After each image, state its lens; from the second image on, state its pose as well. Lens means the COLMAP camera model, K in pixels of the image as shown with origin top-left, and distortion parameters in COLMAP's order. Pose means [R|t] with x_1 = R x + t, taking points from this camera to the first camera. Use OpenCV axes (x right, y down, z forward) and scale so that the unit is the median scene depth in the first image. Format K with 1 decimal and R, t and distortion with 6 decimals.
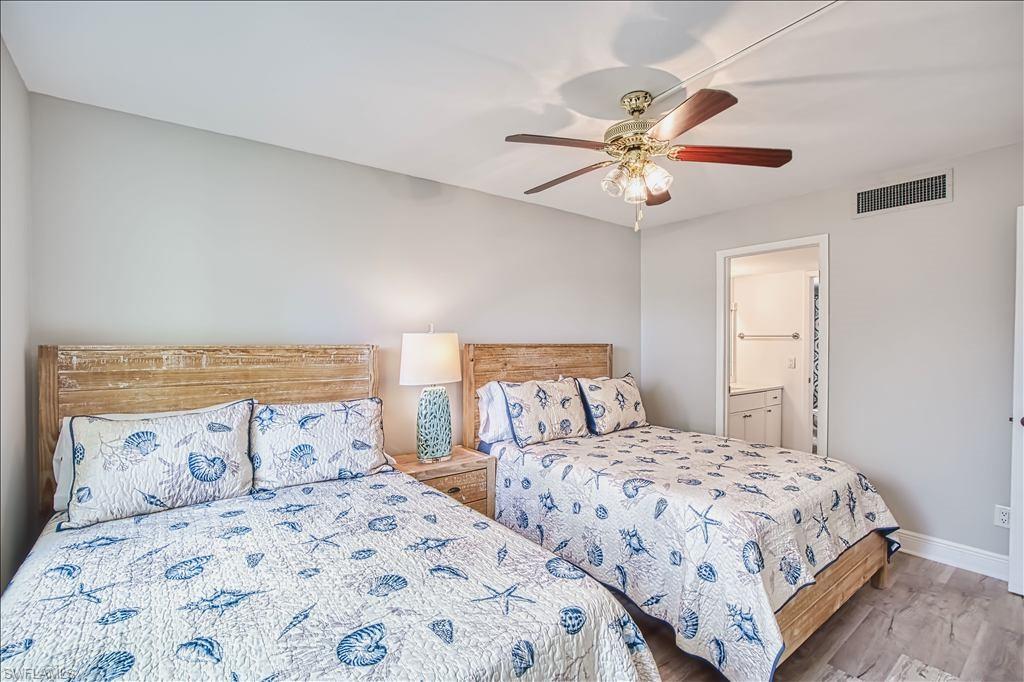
lens RADIAL K [[455.1, 0, 512.0], [0, 455.1, 341.0], [0, 0, 1]] dist [-0.007908, 0.000817]
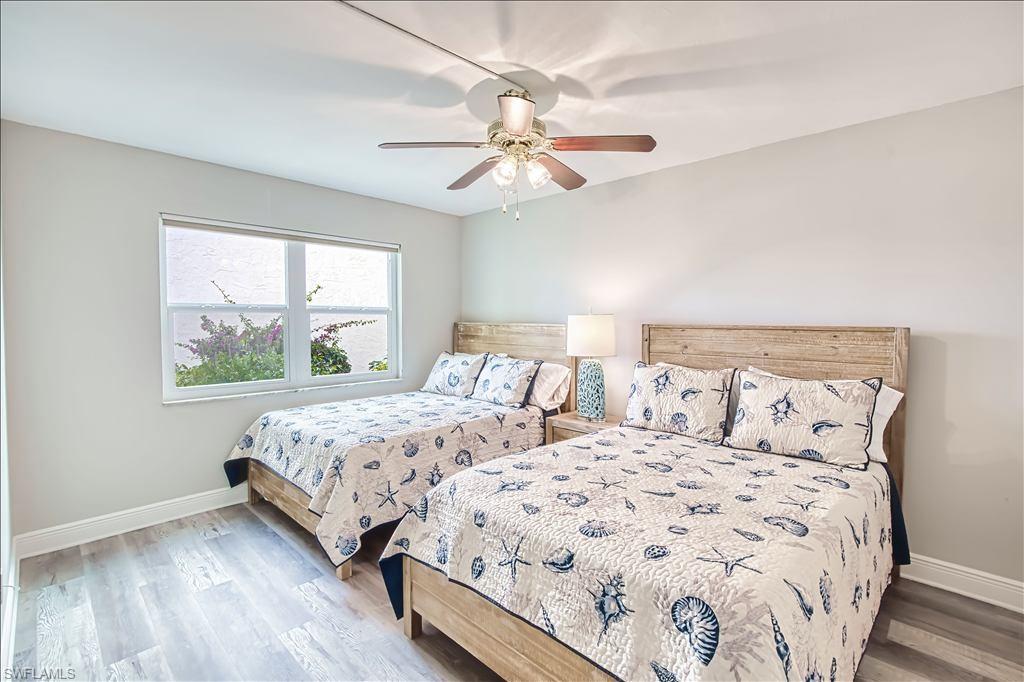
lens RADIAL K [[458.4, 0, 516.0], [0, 458.4, 323.6], [0, 0, 1]] dist [-0.034129, -0.000447]
pose [[0.181800, 0.006249, -0.983316, 0.933246], [-0.005208, 0.999972, 0.005392, 0.000934], [0.983322, 0.004141, 0.181827, 0.557720]]
